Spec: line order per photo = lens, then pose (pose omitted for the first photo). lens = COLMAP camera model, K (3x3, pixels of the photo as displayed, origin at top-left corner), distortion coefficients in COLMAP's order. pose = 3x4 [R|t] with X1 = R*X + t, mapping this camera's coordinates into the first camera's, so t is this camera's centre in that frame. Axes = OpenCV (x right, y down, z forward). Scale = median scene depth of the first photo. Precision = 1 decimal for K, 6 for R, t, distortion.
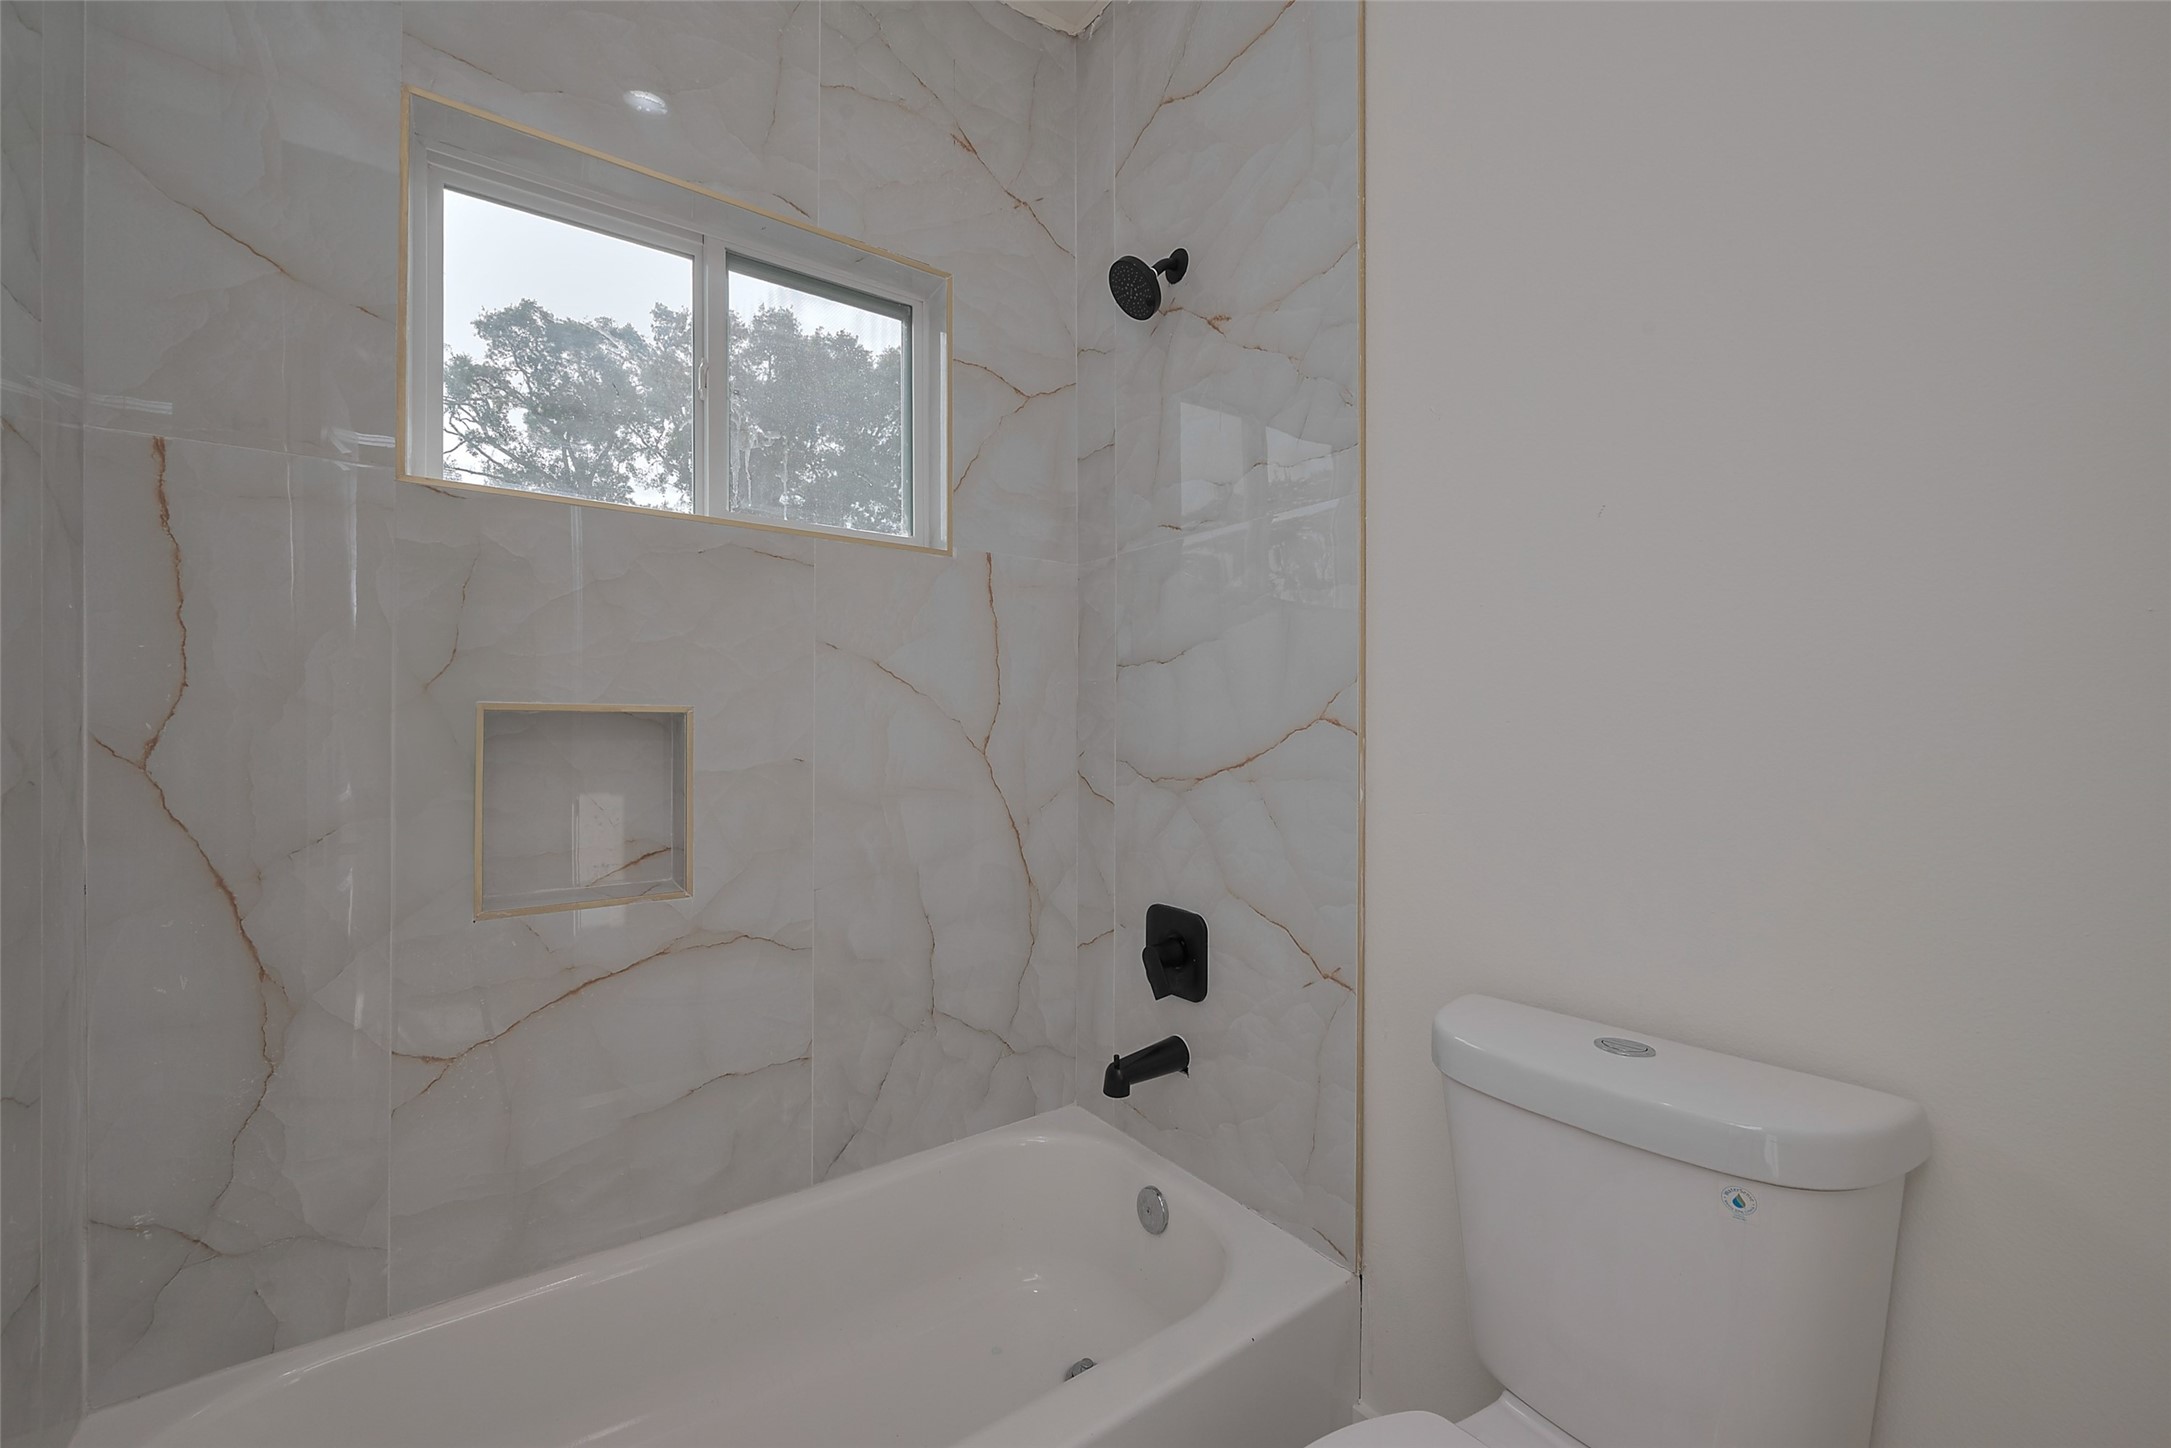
lens RADIAL K [[870.7, 0, 1082.0], [0, 870.7, 730.9], [0, 0, 1]] dist [-0.000539, -0.000475]
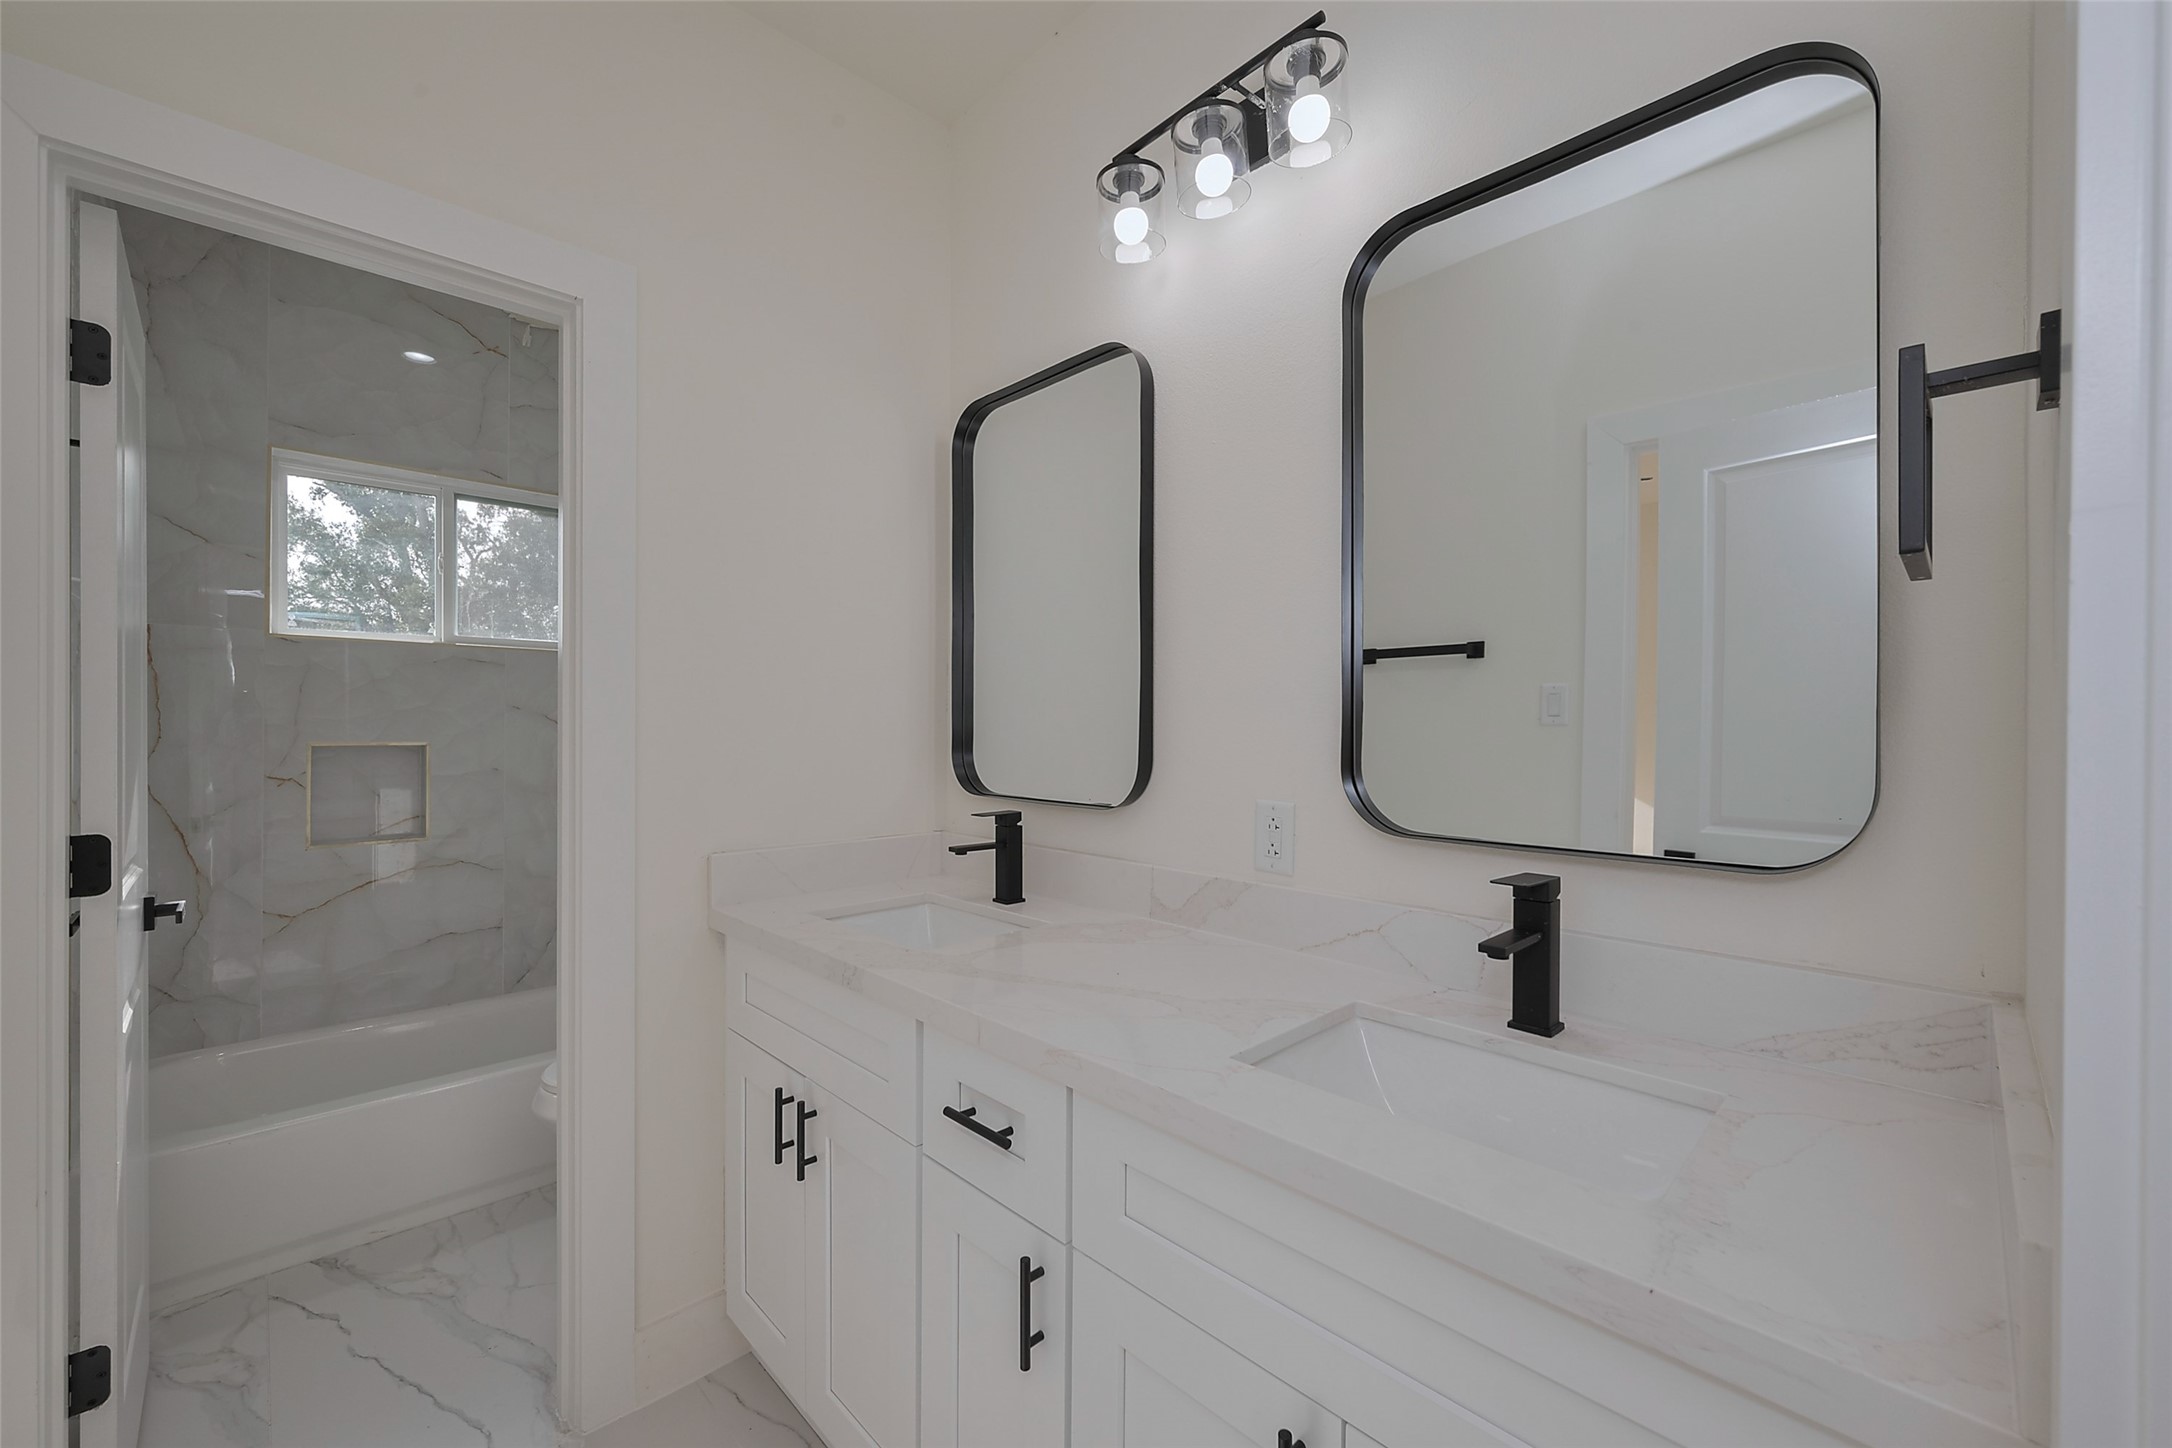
lens RADIAL K [[871.1, 0, 1082.5], [0, 871.1, 730.9], [0, 0, 1]] dist [-0.000539, -0.000475]
pose [[0.990396, 0.004441, 0.138192, 0.716273], [-0.005174, 0.999974, 0.004945, -0.069067], [-0.138166, -0.005612, 0.990393, -1.108924]]
